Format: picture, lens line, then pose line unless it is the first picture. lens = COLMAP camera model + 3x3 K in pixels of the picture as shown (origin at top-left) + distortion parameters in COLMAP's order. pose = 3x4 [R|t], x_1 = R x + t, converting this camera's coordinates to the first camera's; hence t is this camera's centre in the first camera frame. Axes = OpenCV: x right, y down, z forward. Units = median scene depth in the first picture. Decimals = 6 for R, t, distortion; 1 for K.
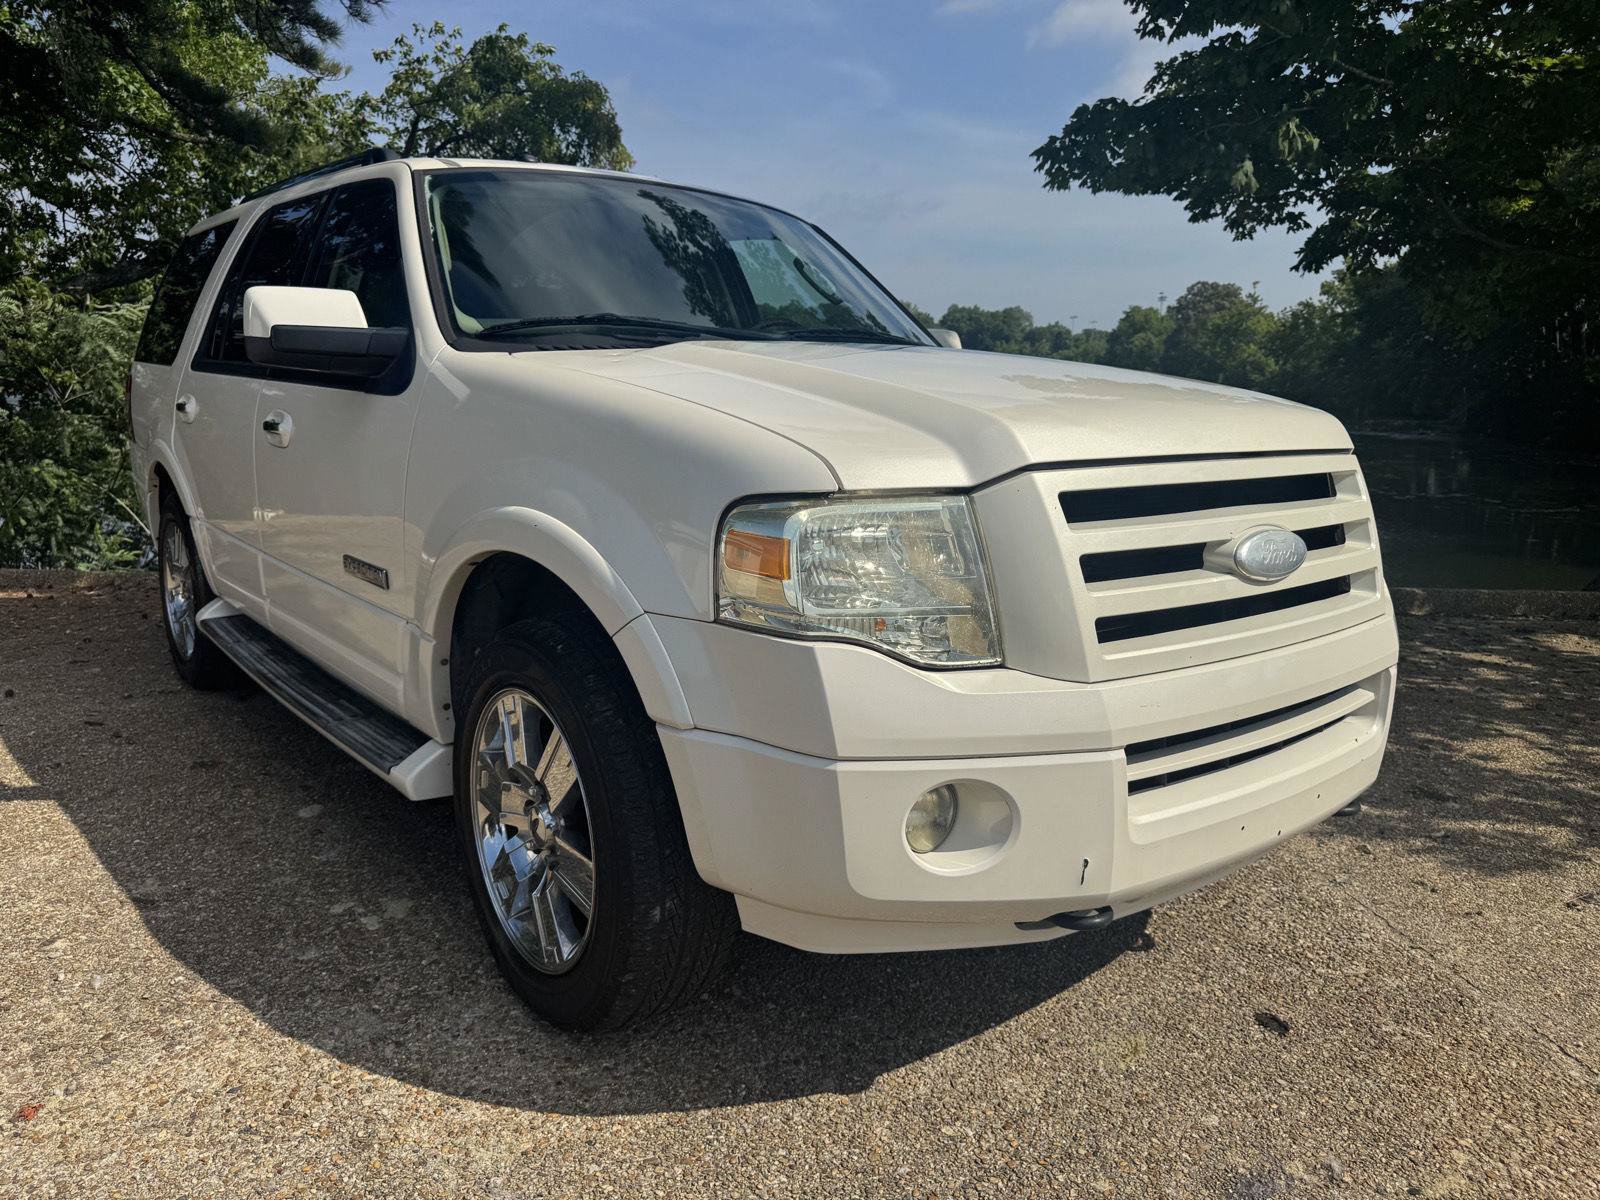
lens RADIAL K [[1147.6, 0, 796.0], [0, 1147.6, 611.9], [0, 0, 1]] dist [0.004030, -0.005549]
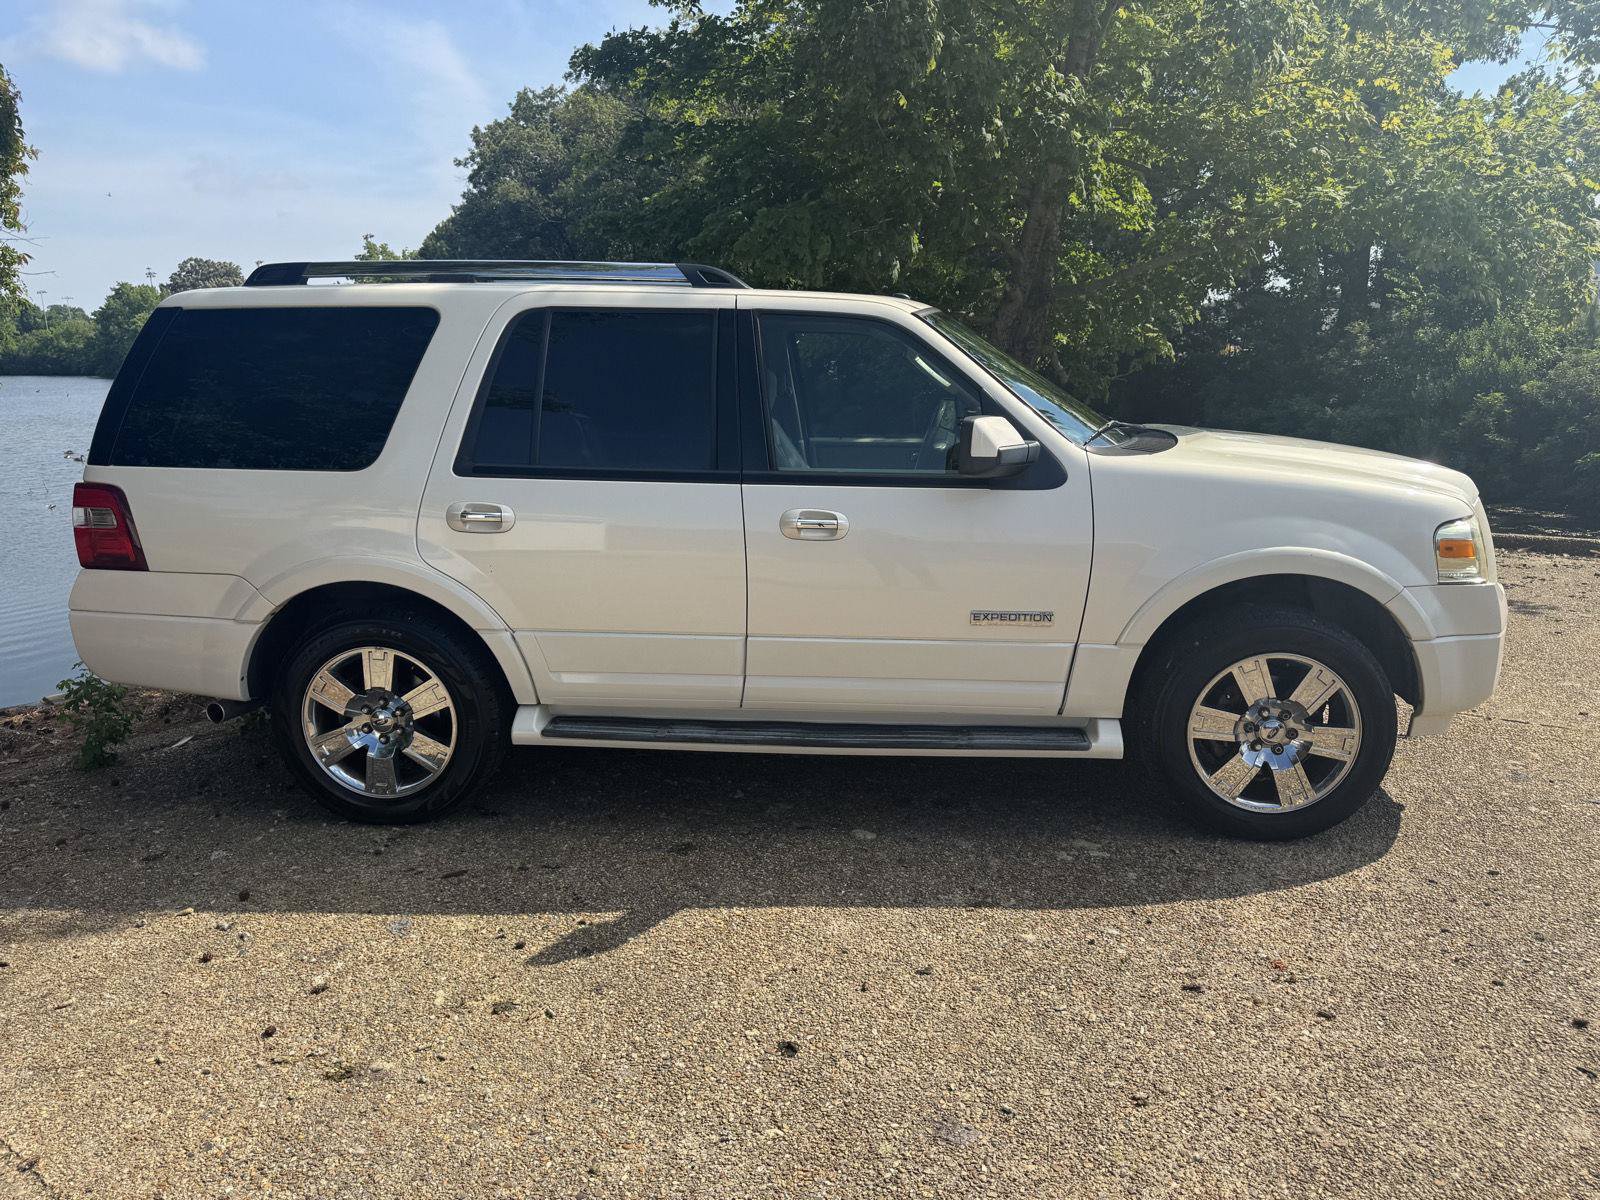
lens RADIAL K [[1147.6, 0, 800.5], [0, 1147.6, 603.2], [0, 0, 1]] dist [0.004030, -0.005549]
pose [[0.672979, -0.168043, 0.720320, -1.542264], [0.159407, 0.983917, 0.080606, -0.204345], [-0.722280, 0.060577, 0.688943, 0.255167]]
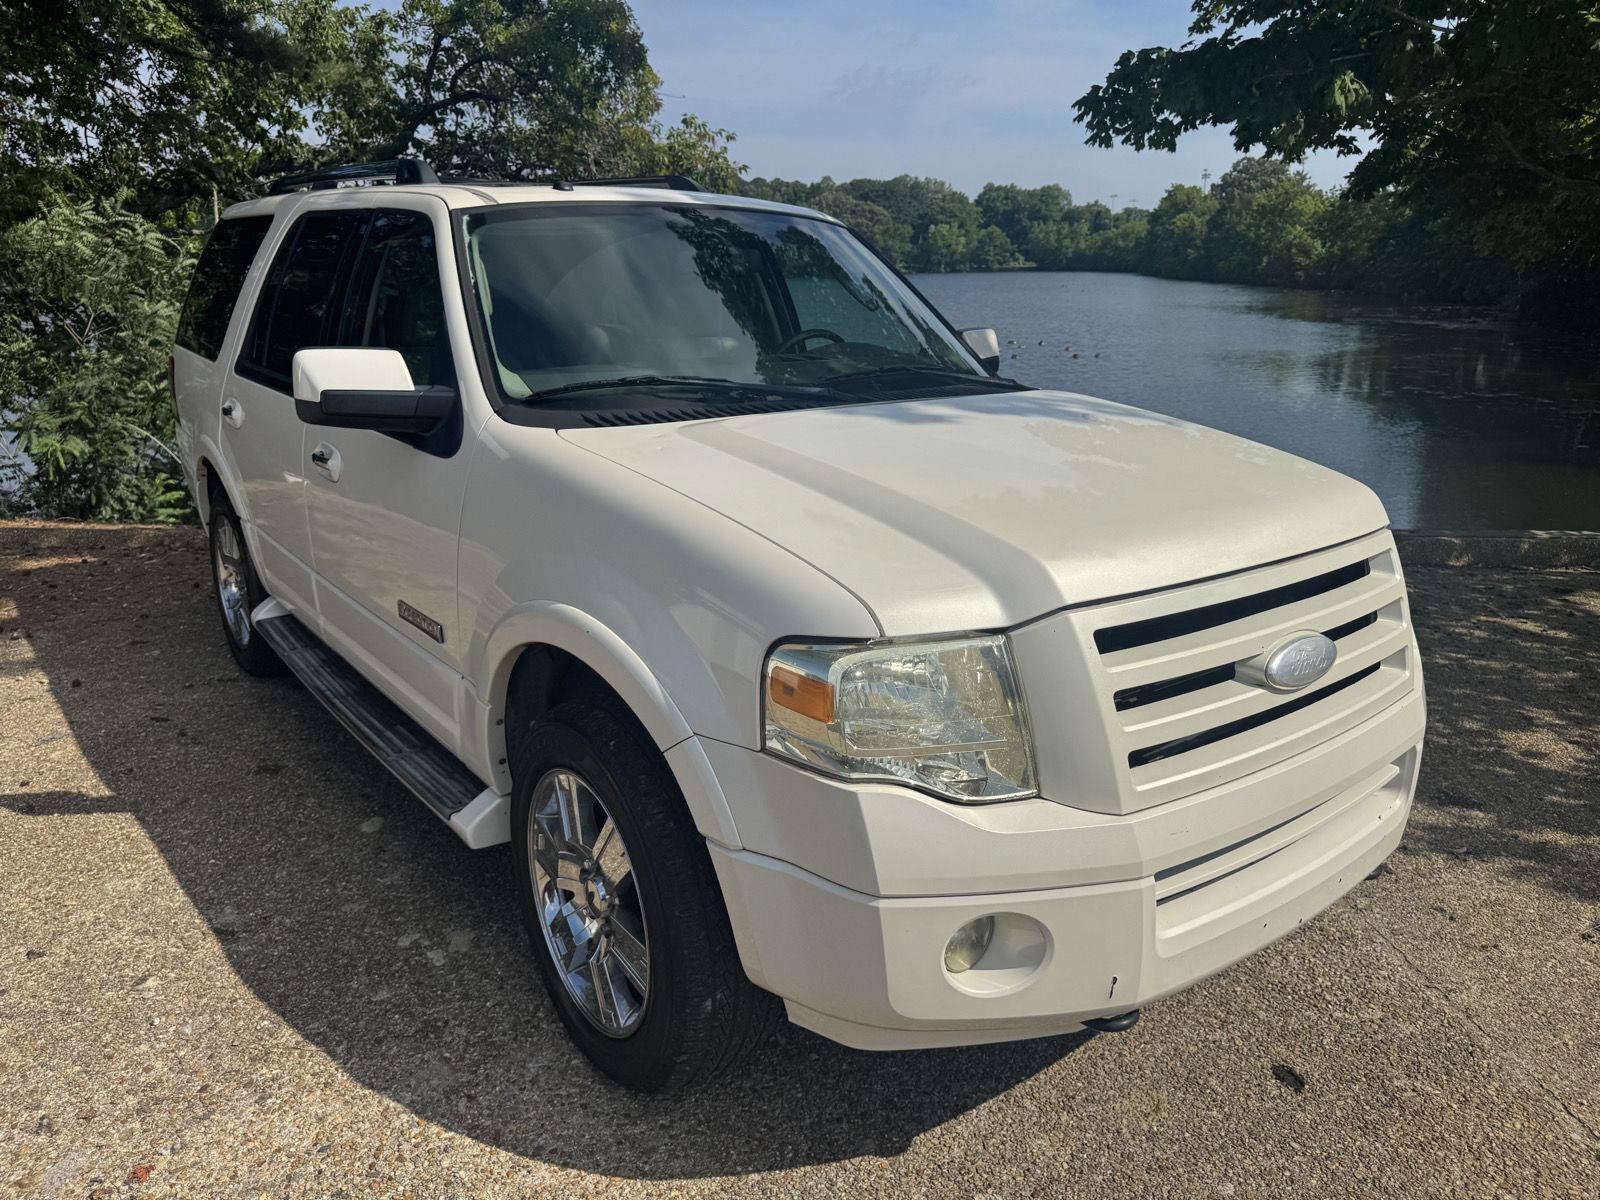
lens RADIAL K [[1147.6, 0, 797.0], [0, 1147.6, 602.2], [0, 0, 1]] dist [0.004030, -0.005549]
pose [[0.999650, -0.002860, -0.026284, -0.007111], [0.005194, 0.996002, 0.089179, -0.143402], [0.025924, -0.089284, 0.995669, -0.020656]]
